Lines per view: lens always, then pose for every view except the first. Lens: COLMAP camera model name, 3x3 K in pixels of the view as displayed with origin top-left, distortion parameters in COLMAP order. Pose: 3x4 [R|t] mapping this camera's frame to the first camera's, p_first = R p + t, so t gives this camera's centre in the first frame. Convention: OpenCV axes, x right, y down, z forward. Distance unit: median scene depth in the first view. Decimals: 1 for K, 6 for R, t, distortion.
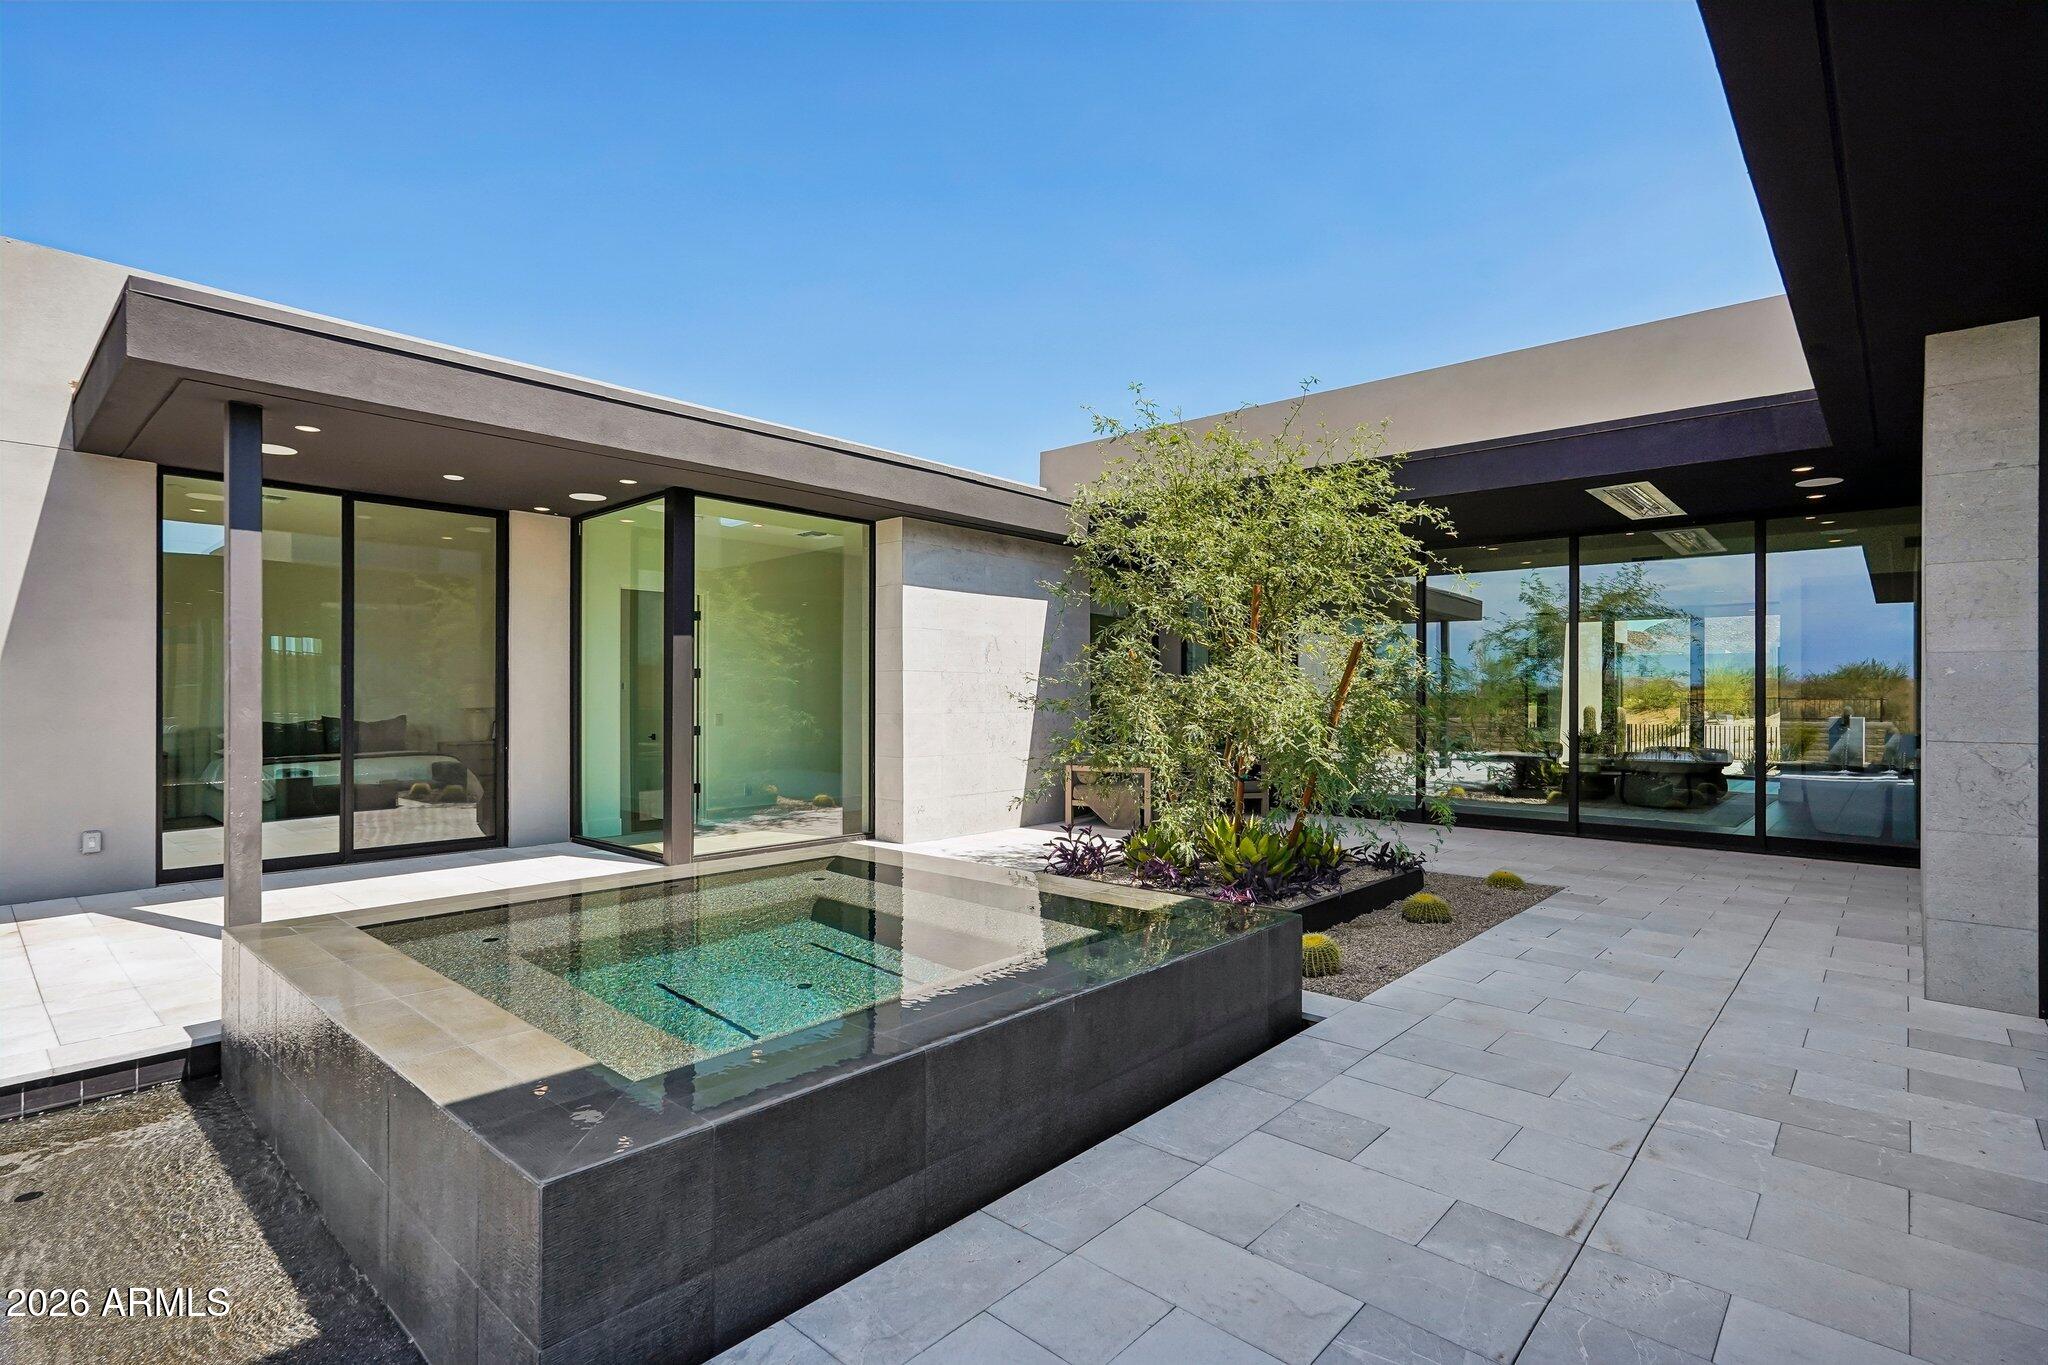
lens RADIAL K [[961.4, 0, 1019.5], [0, 961.4, 713.3], [0, 0, 1]] dist [-0.002281, 0.000173]
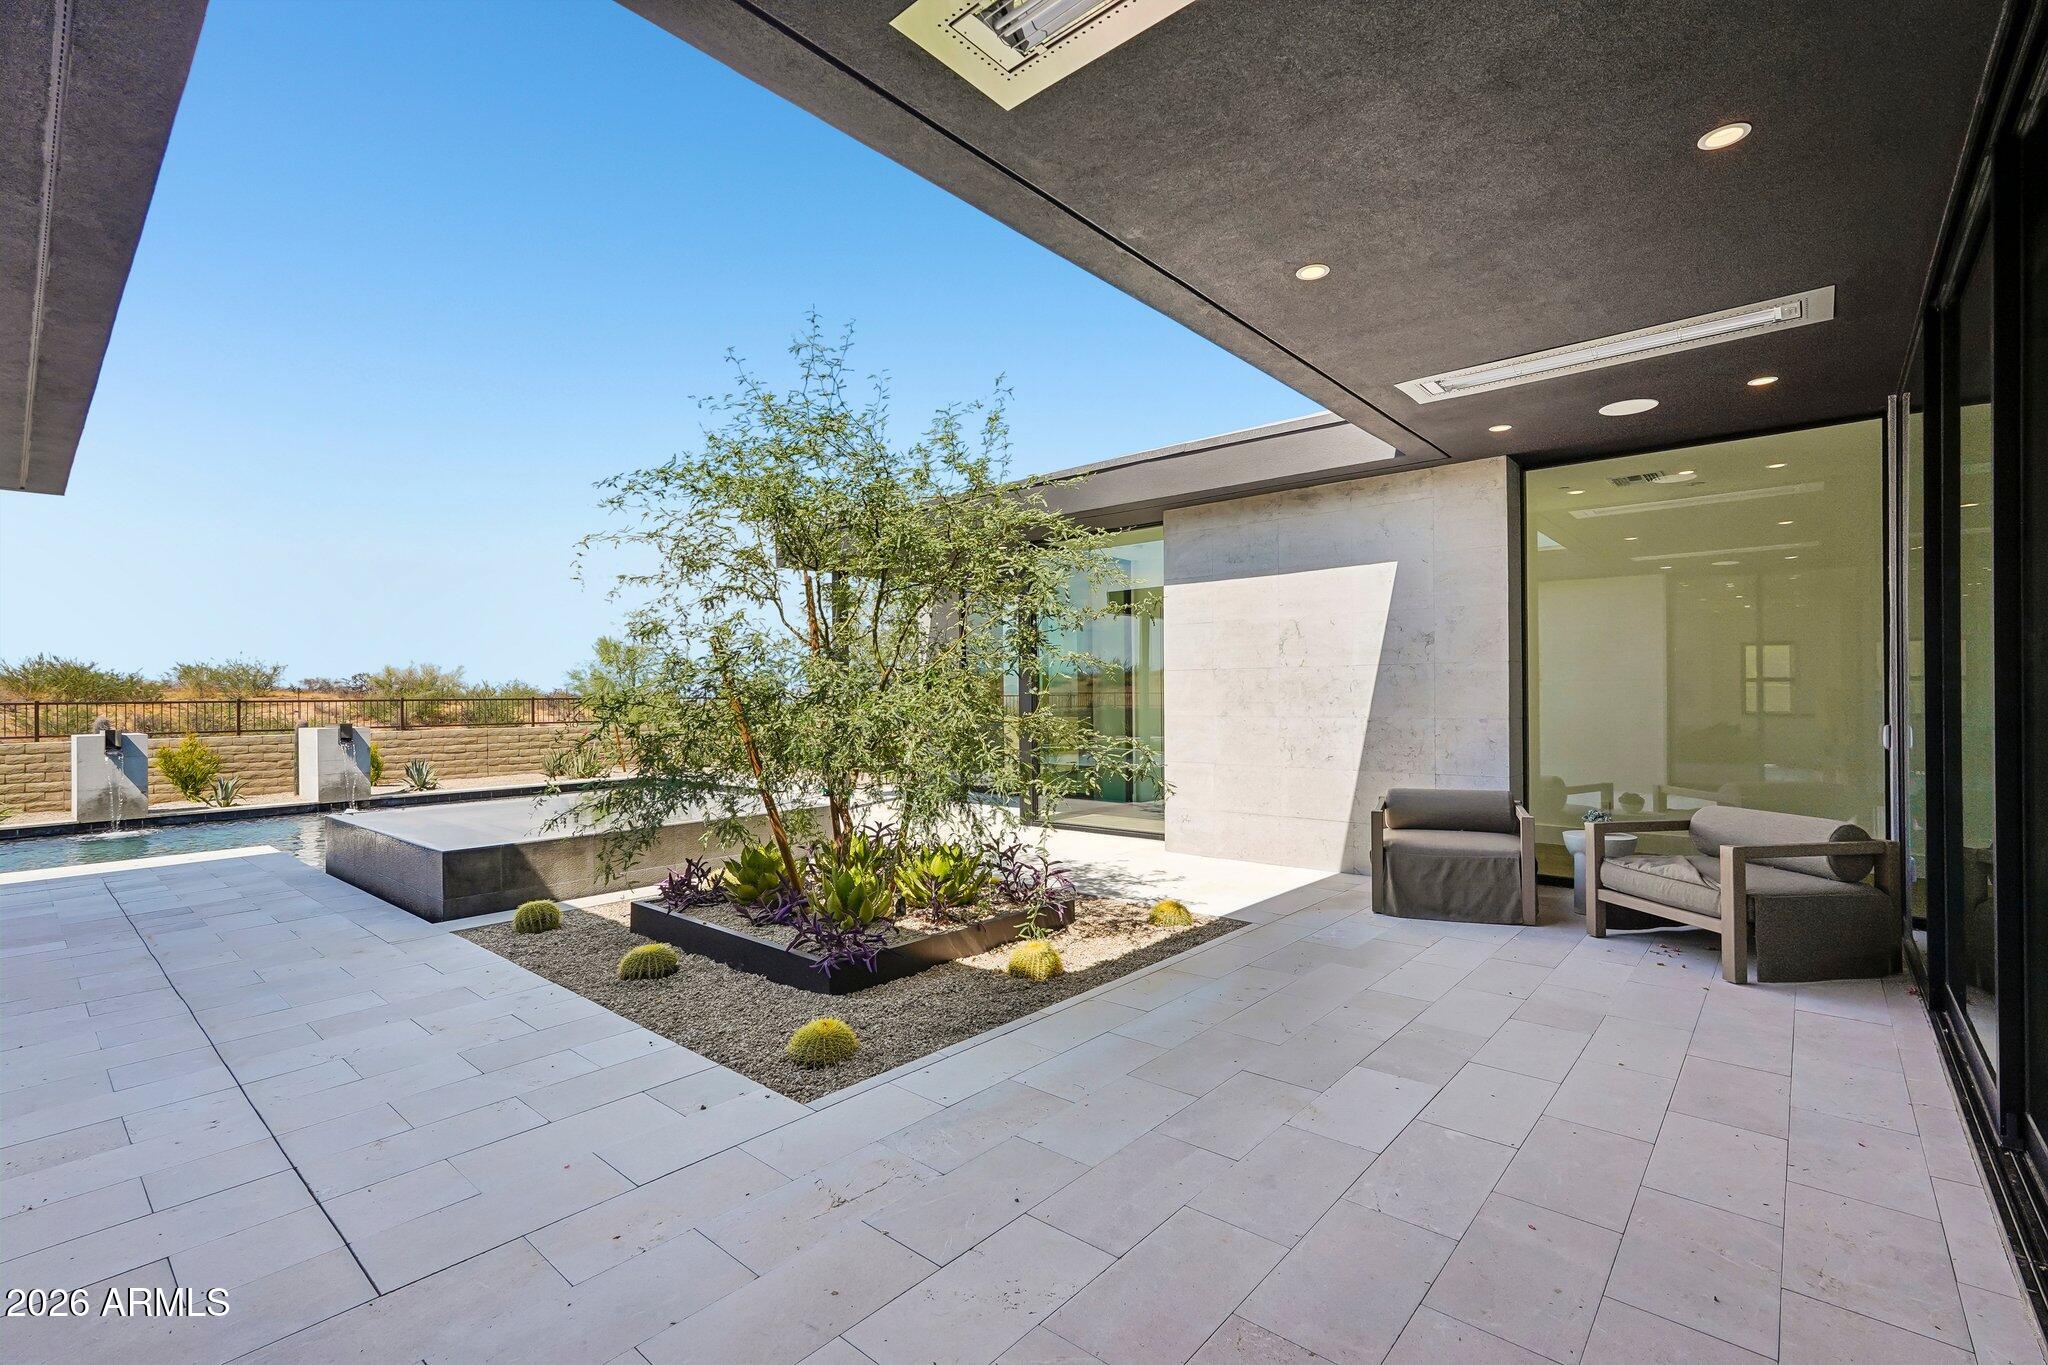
lens RADIAL K [[906.7, 0, 1037.0], [0, 906.7, 686.6], [0, 0, 1]] dist [-0.001877, -0.000131]
pose [[0.040578, -0.008258, -0.999142, 1.166444], [-0.016539, 0.999823, -0.008935, -0.026422], [0.999039, 0.016887, 0.040434, 1.249257]]
